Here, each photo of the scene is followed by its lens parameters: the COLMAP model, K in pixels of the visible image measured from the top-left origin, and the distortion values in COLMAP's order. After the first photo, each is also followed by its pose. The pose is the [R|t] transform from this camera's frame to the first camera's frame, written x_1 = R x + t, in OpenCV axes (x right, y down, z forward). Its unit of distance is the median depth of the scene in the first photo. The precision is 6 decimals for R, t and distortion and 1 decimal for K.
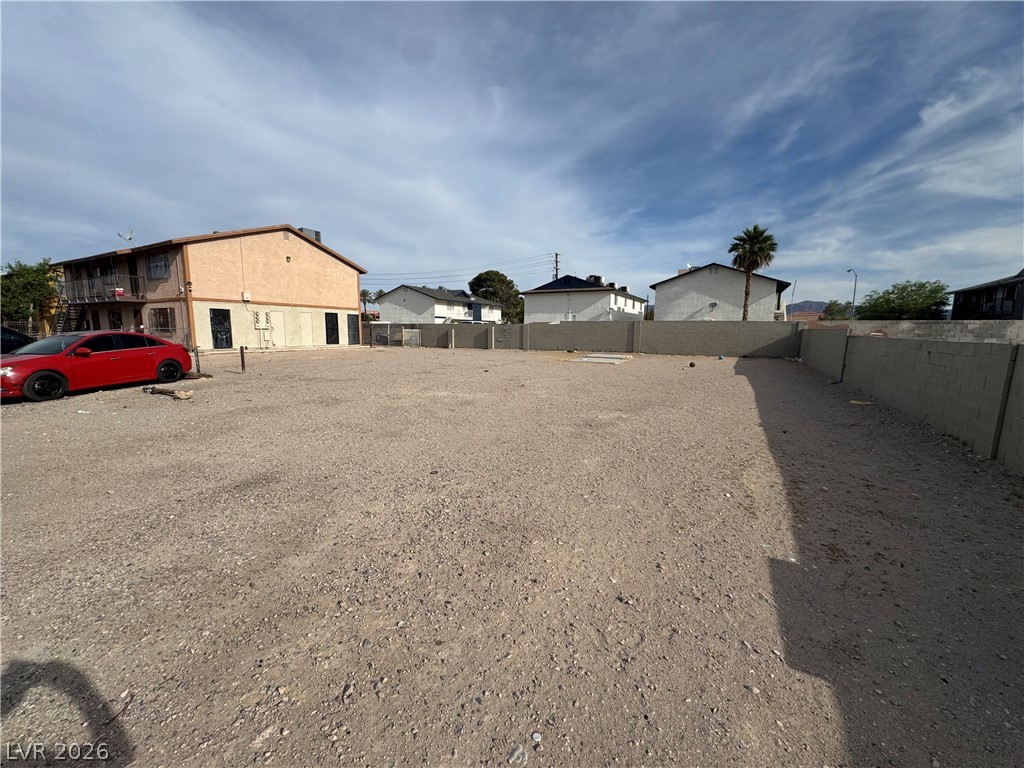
lens RADIAL K [[408.3, 0, 512.0], [0, 408.3, 384.0], [0, 0, 1]] dist [-0.003618, 0.000305]
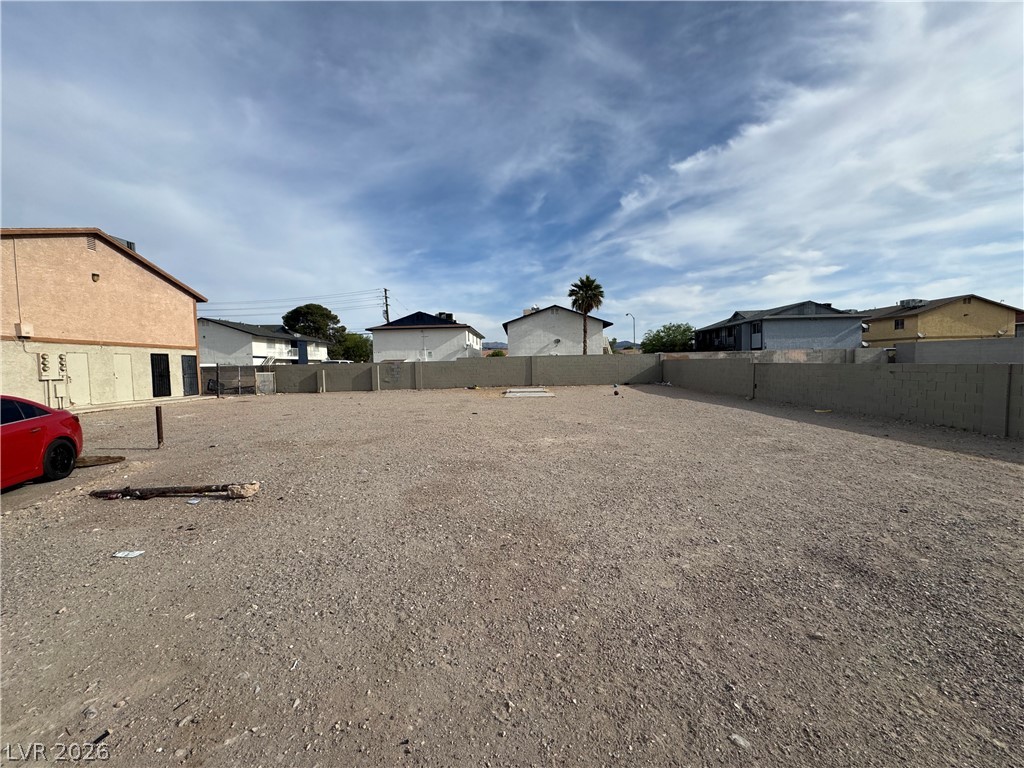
lens RADIAL K [[410.8, 0, 508.1], [0, 410.8, 398.4], [0, 0, 1]] dist [-0.000530, -0.000289]
pose [[0.884380, -0.067692, 0.461833, -0.150473], [0.092347, 0.995245, -0.030963, -0.009738], [-0.457542, 0.070032, 0.886426, 0.046098]]
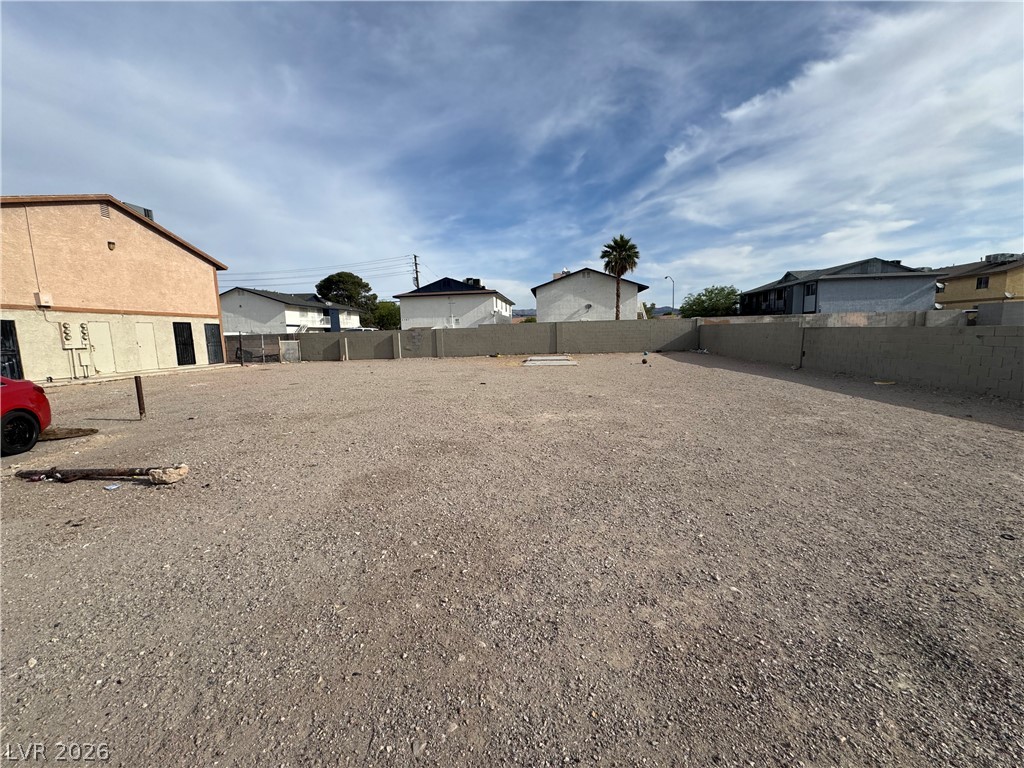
lens RADIAL K [[408.7, 0, 508.8], [0, 408.7, 394.5], [0, 0, 1]] dist [0.000421, -0.000238]
pose [[0.920988, -0.093075, 0.378308, -0.121350], [0.088130, 0.995645, 0.030407, -0.009835], [-0.379491, 0.005336, 0.925180, 0.060938]]
